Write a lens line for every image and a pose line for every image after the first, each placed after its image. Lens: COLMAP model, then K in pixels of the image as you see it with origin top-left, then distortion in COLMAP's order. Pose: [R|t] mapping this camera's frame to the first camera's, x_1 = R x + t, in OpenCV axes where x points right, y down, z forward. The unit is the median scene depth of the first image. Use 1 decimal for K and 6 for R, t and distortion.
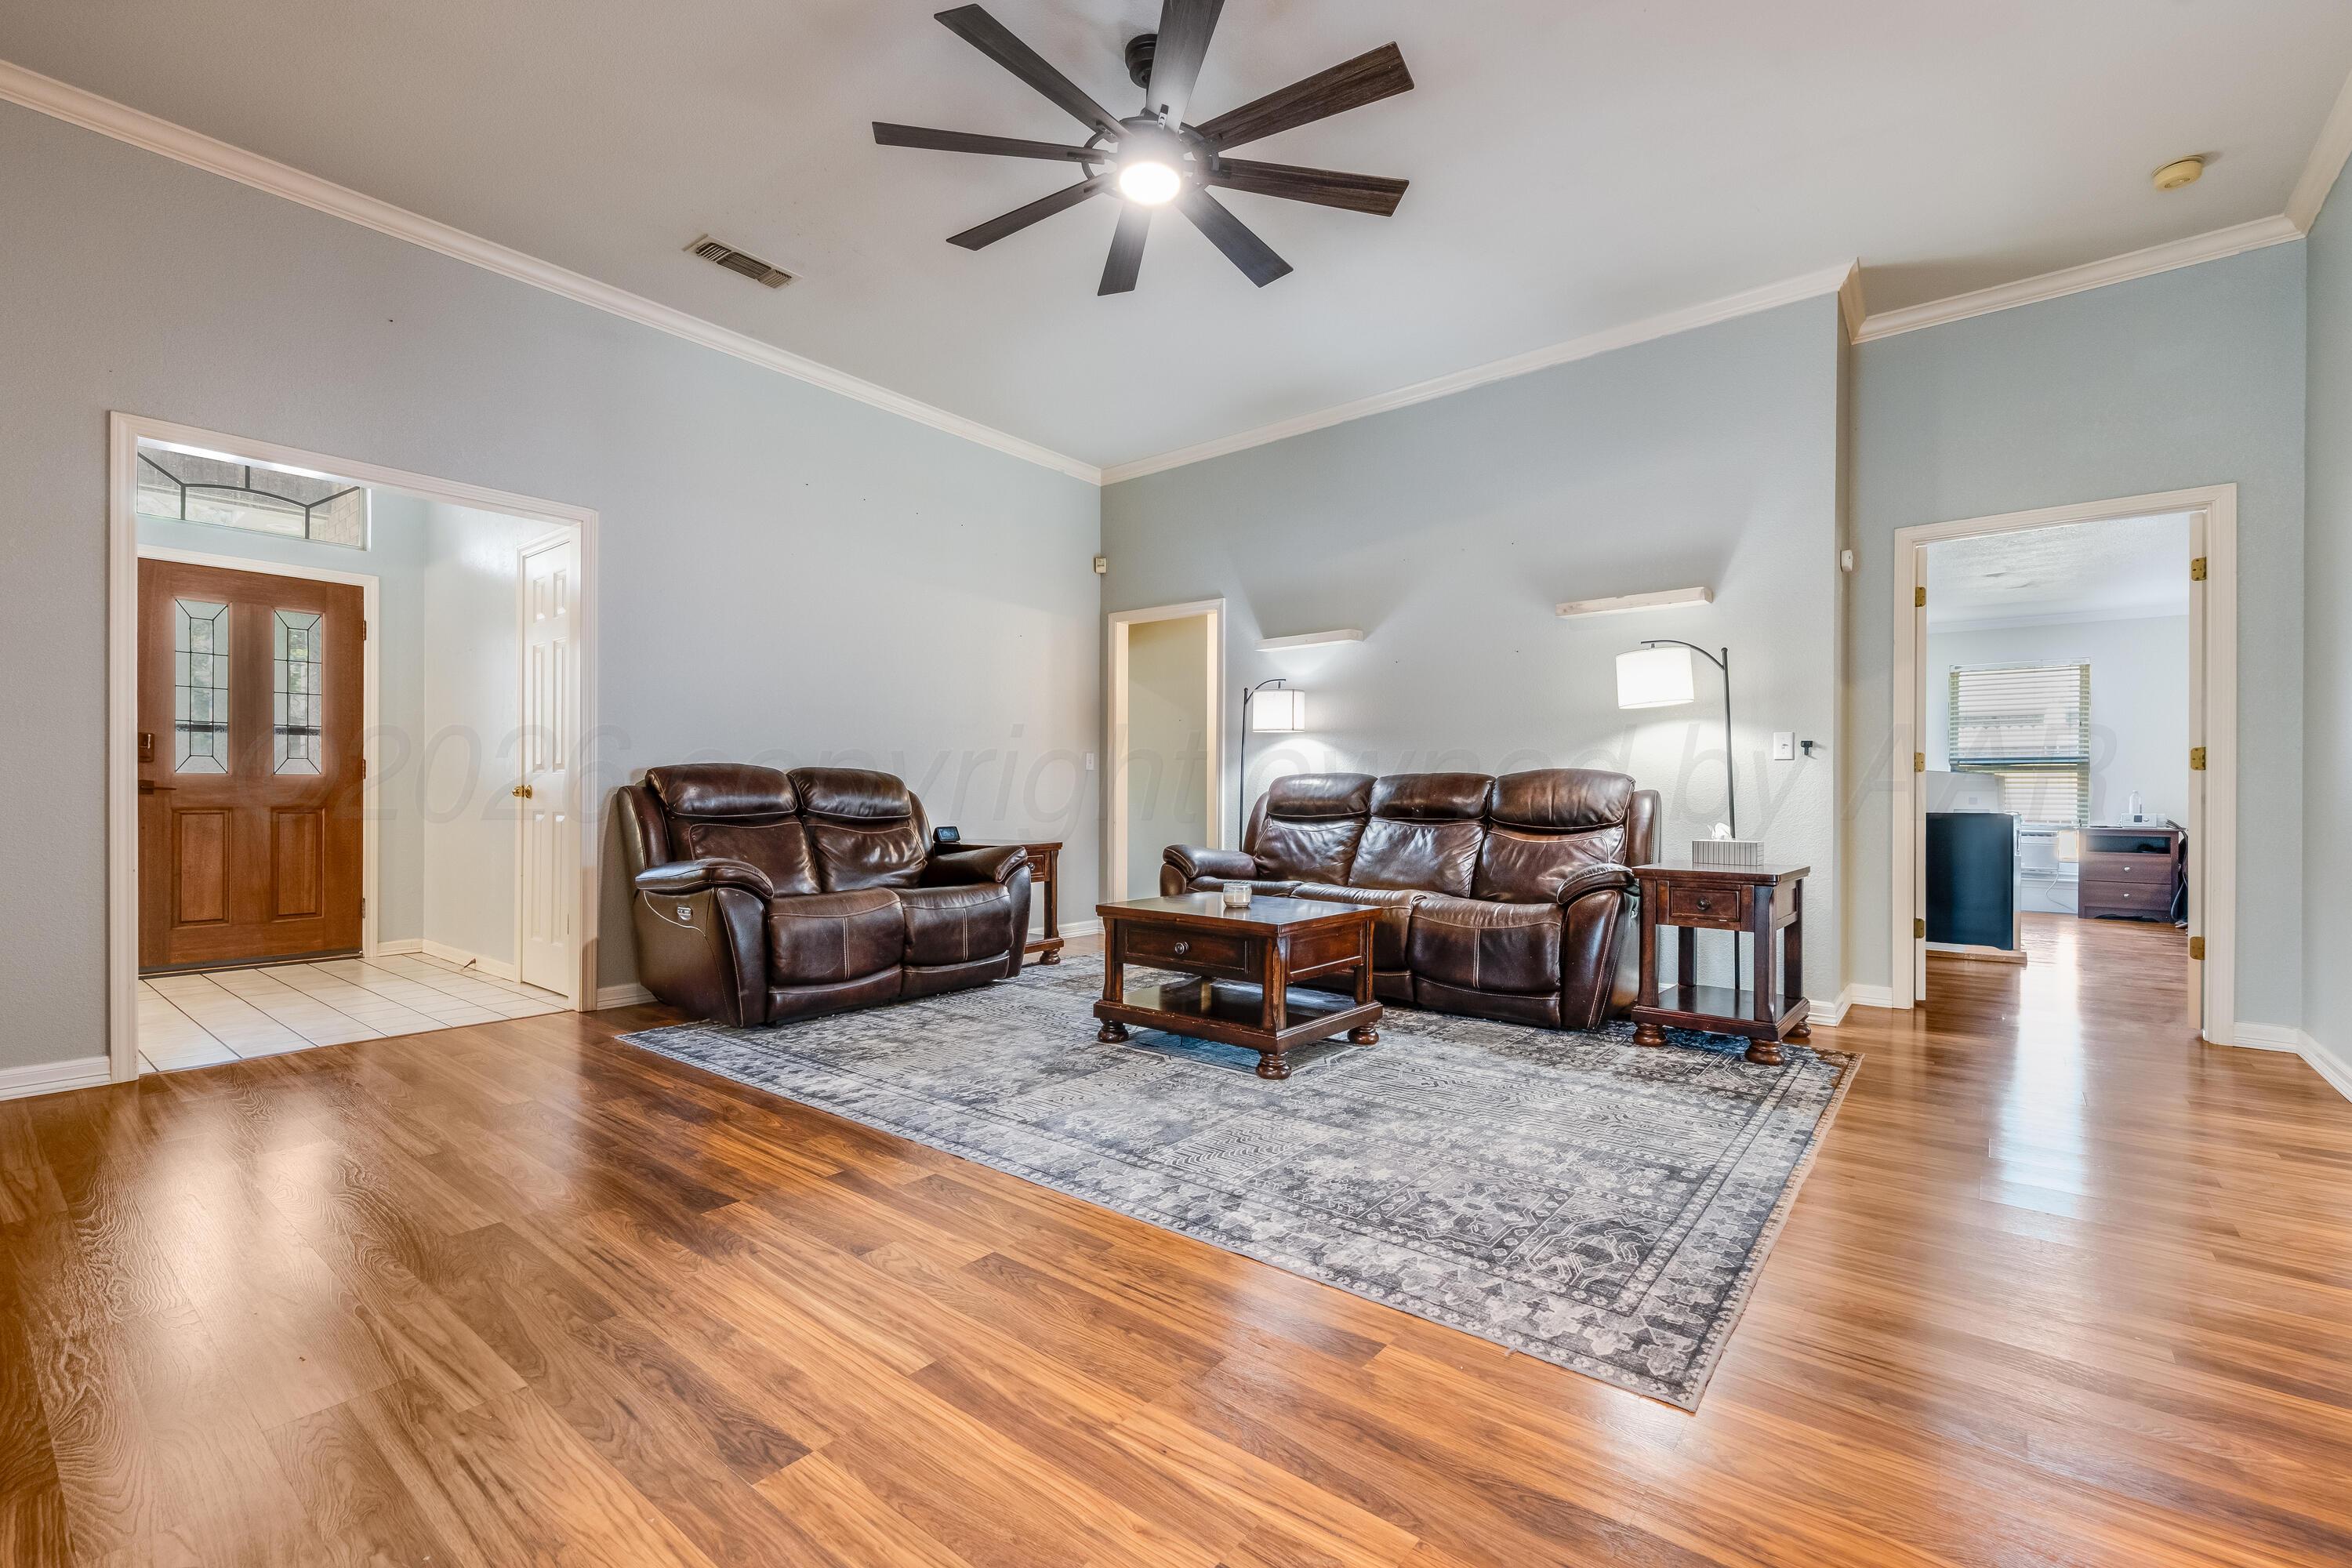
lens RADIAL K [[1014.7, 0, 1168.4], [0, 1014.7, 809.2], [0, 0, 1]] dist [-0.002221, -0.000995]
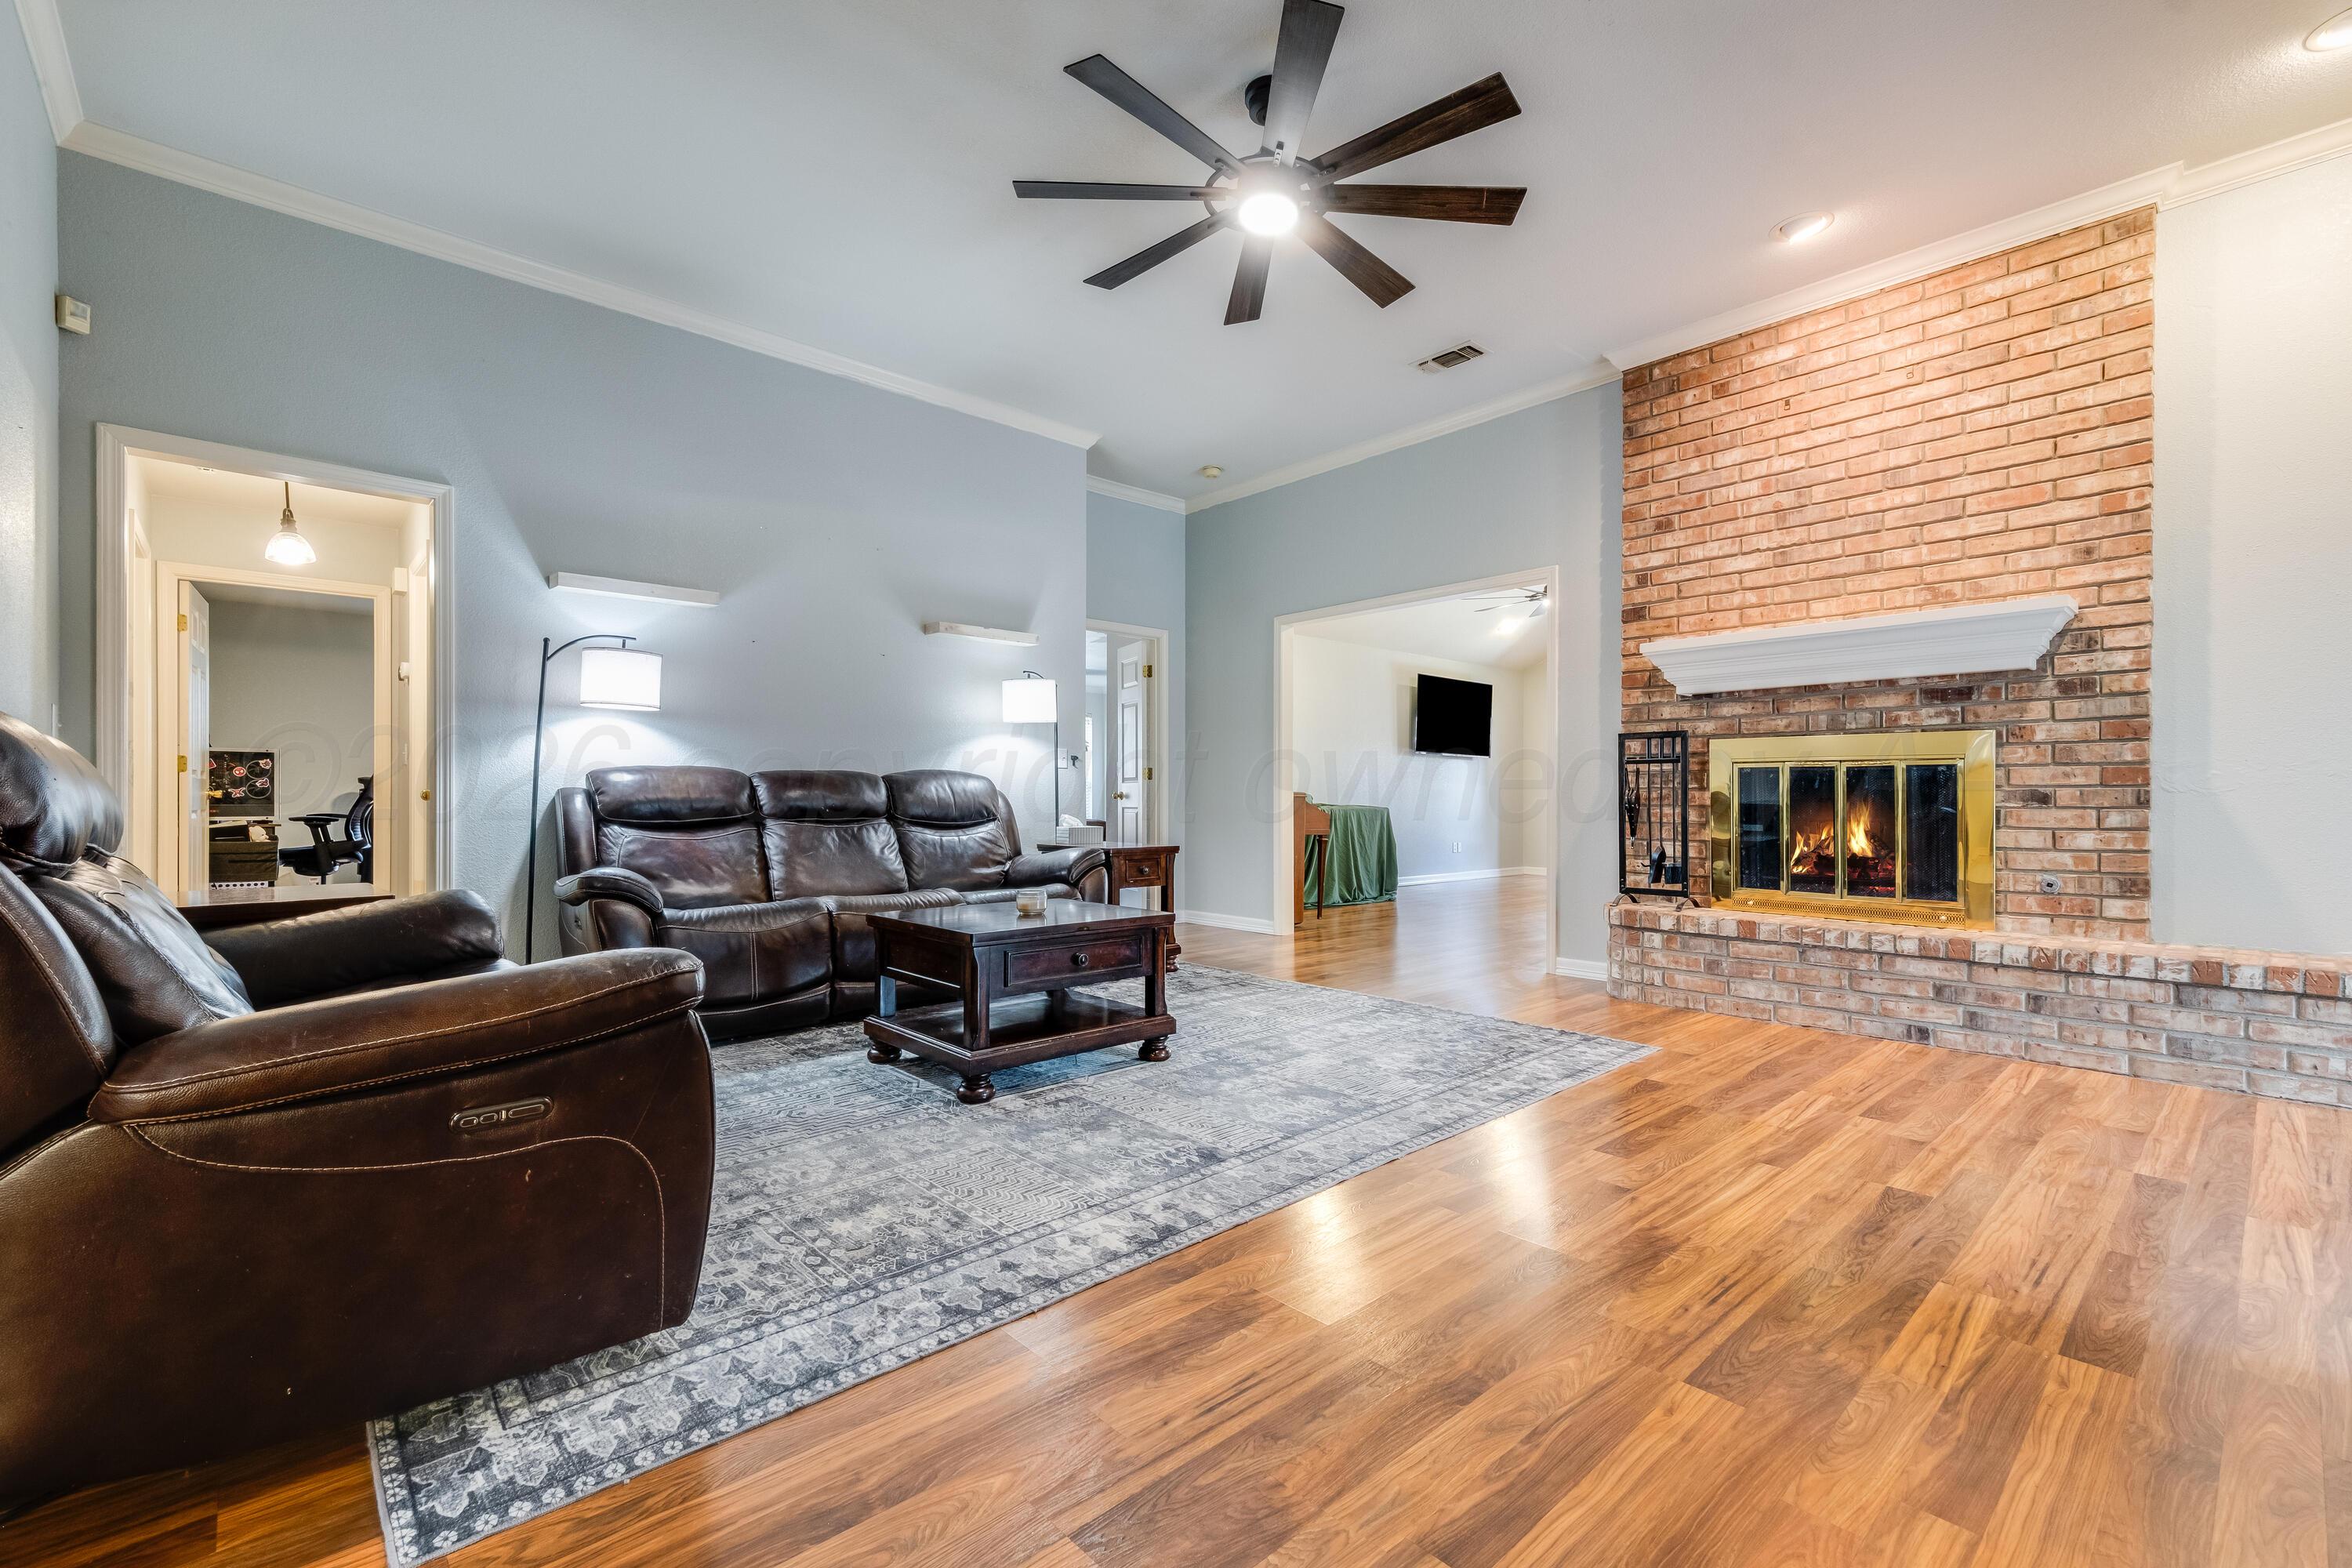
lens RADIAL K [[1014.7, 0, 1168.4], [0, 1014.7, 809.2], [0, 0, 1]] dist [-0.002221, -0.000995]
pose [[0.162422, -0.021496, 0.986487, -1.014107], [0.017676, 0.999666, 0.018872, -0.019143], [-0.986563, 0.014372, 0.162748, 0.878871]]
